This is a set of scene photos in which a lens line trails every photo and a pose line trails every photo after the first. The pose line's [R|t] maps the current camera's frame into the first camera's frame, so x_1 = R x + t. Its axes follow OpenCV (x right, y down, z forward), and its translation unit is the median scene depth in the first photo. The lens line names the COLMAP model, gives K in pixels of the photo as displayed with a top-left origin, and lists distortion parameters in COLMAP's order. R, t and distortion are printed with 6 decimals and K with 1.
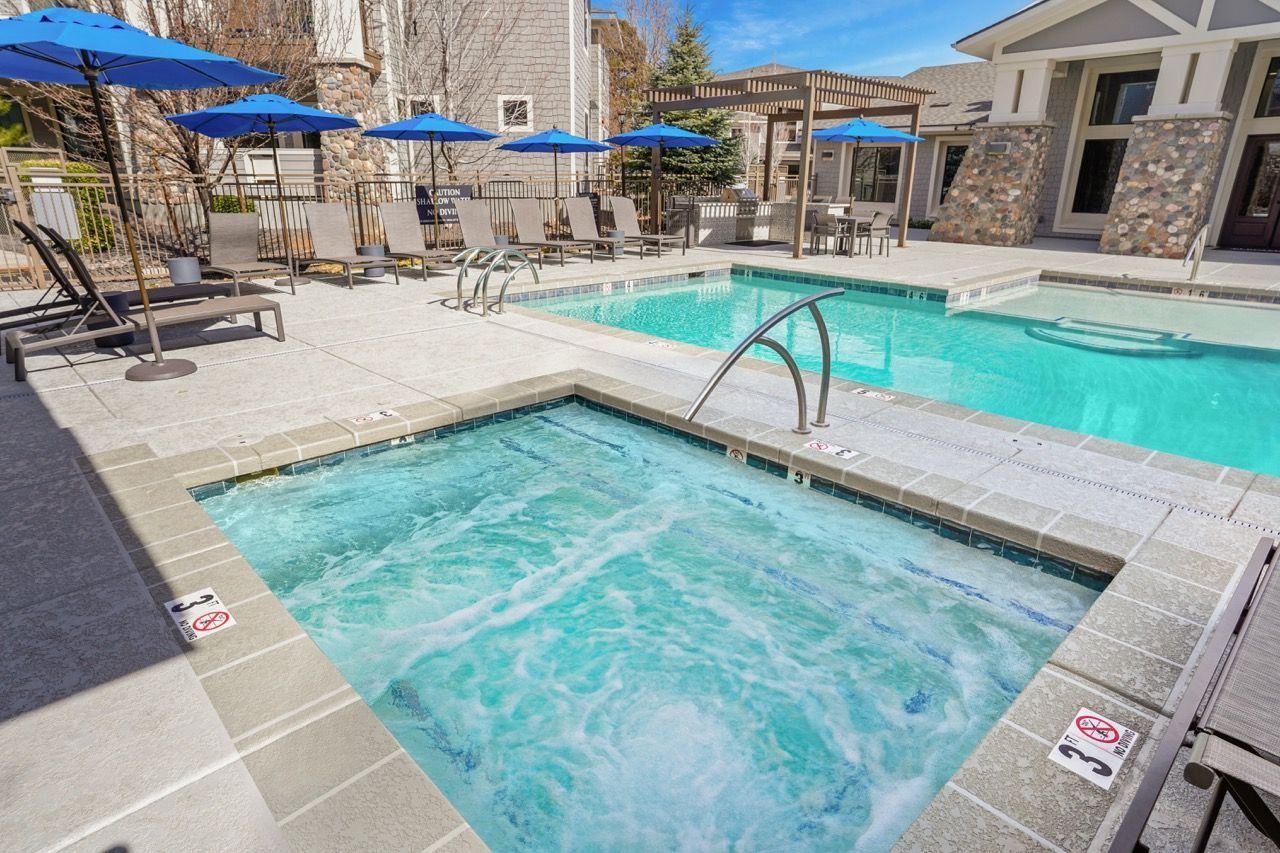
lens RADIAL K [[728.0, 0, 643.8], [0, 728.0, 416.0], [0, 0, 1]] dist [-0.020237, 0.024998]
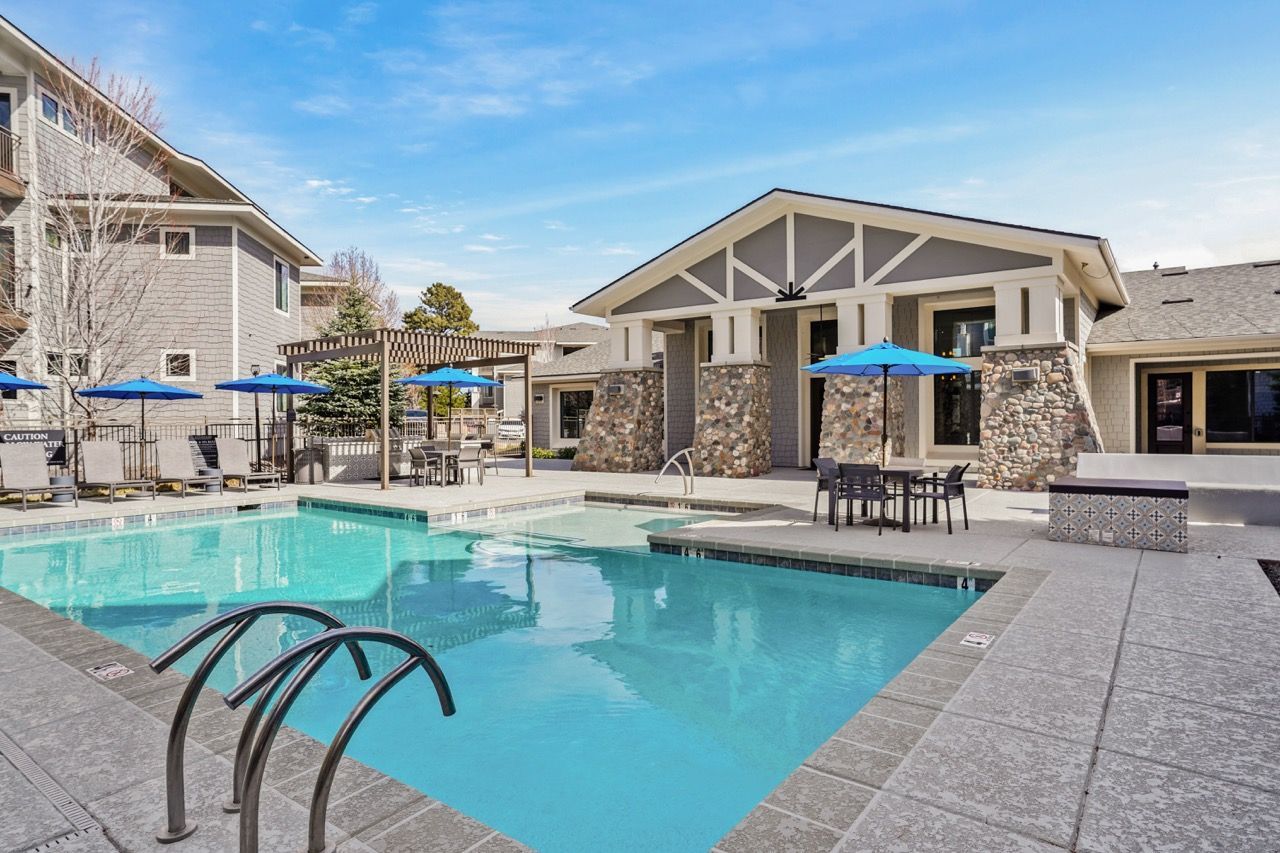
lens RADIAL K [[728.0, 0, 636.0], [0, 728.0, 420.3], [0, 0, 1]] dist [-0.020237, 0.024998]
pose [[0.986581, -0.020340, 0.162003, 0.344812], [0.070124, 0.948825, -0.307918, 0.034186], [-0.147449, 0.315146, 0.937519, -0.070546]]
